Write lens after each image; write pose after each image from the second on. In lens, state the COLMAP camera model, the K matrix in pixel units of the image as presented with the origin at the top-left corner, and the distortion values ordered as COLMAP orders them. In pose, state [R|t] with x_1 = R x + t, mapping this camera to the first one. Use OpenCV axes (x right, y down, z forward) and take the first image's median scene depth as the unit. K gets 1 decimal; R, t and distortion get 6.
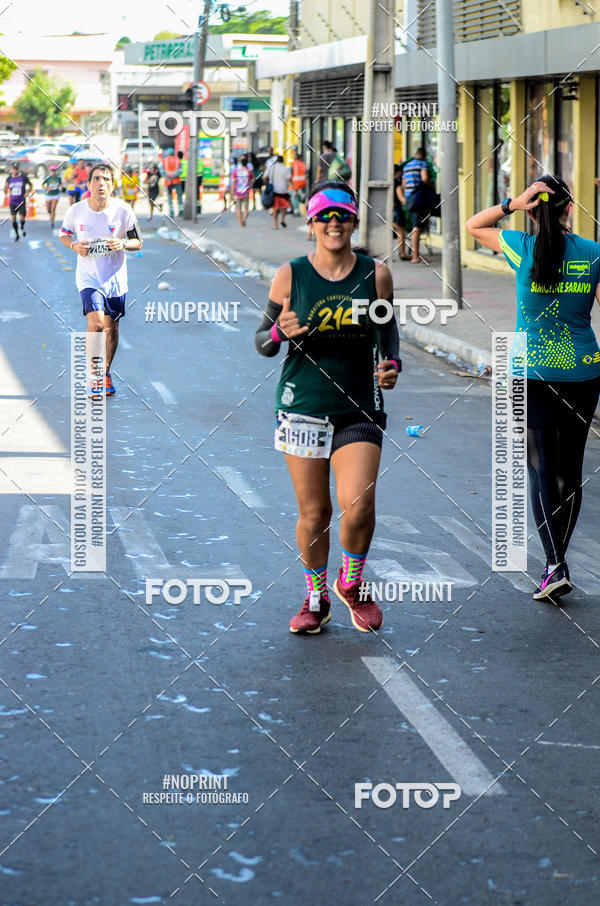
lens RADIAL K [[4361.1, 0, 300.0], [0, 4361.1, 453.0], [0, 0, 1]] dist [-0.493682, -1.294968]
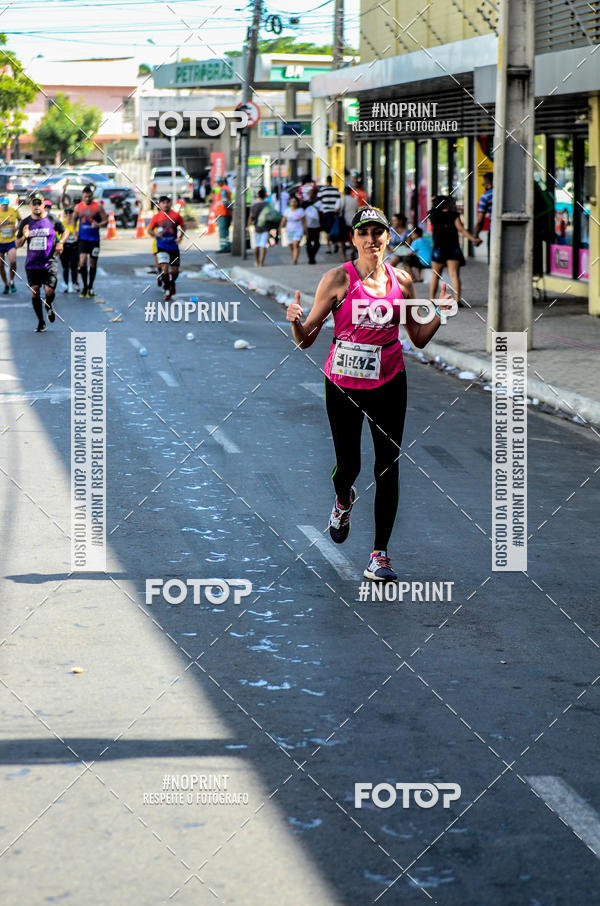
lens RADIAL K [[4361.1, 0, 300.0], [0, 4361.1, 453.0], [0, 0, 1]] dist [-0.493682, -1.294968]
pose [[0.999984, -0.004320, -0.003709, -0.014532], [0.004294, 0.999967, -0.006833, -0.010562], [0.003739, 0.006817, 0.999970, 0.161048]]
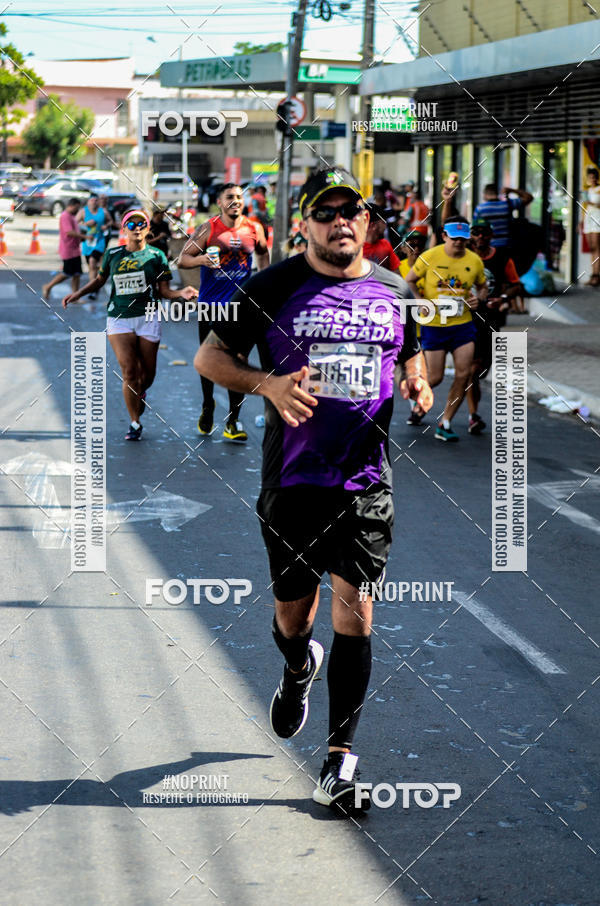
lens RADIAL K [[4361.1, 0, 300.0], [0, 4361.1, 453.0], [0, 0, 1]] dist [-0.493682, -1.294968]
pose [[0.999905, 0.013429, 0.002960, -0.035472], [-0.013401, 0.999866, -0.009378, -0.022186], [-0.003086, 0.009338, 0.999952, 0.339889]]
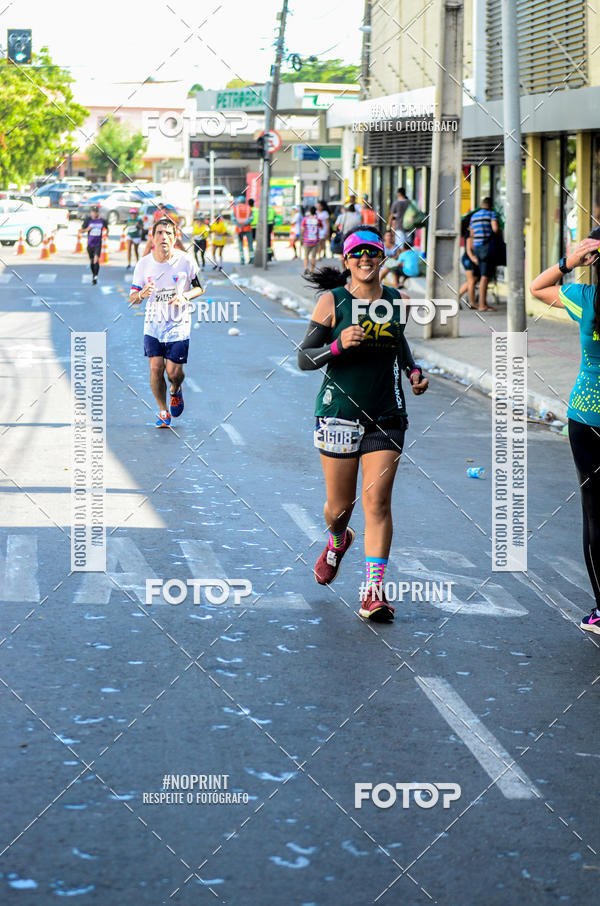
lens RADIAL K [[4361.1, 0, 300.0], [0, 4361.1, 453.0], [0, 0, 1]] dist [-0.493682, -1.294968]
pose [[0.999837, 0.008469, -0.015947, 0.000534], [-0.008645, 0.999903, -0.010965, 0.000809], [0.015852, 0.011101, 0.999813, -0.014185]]
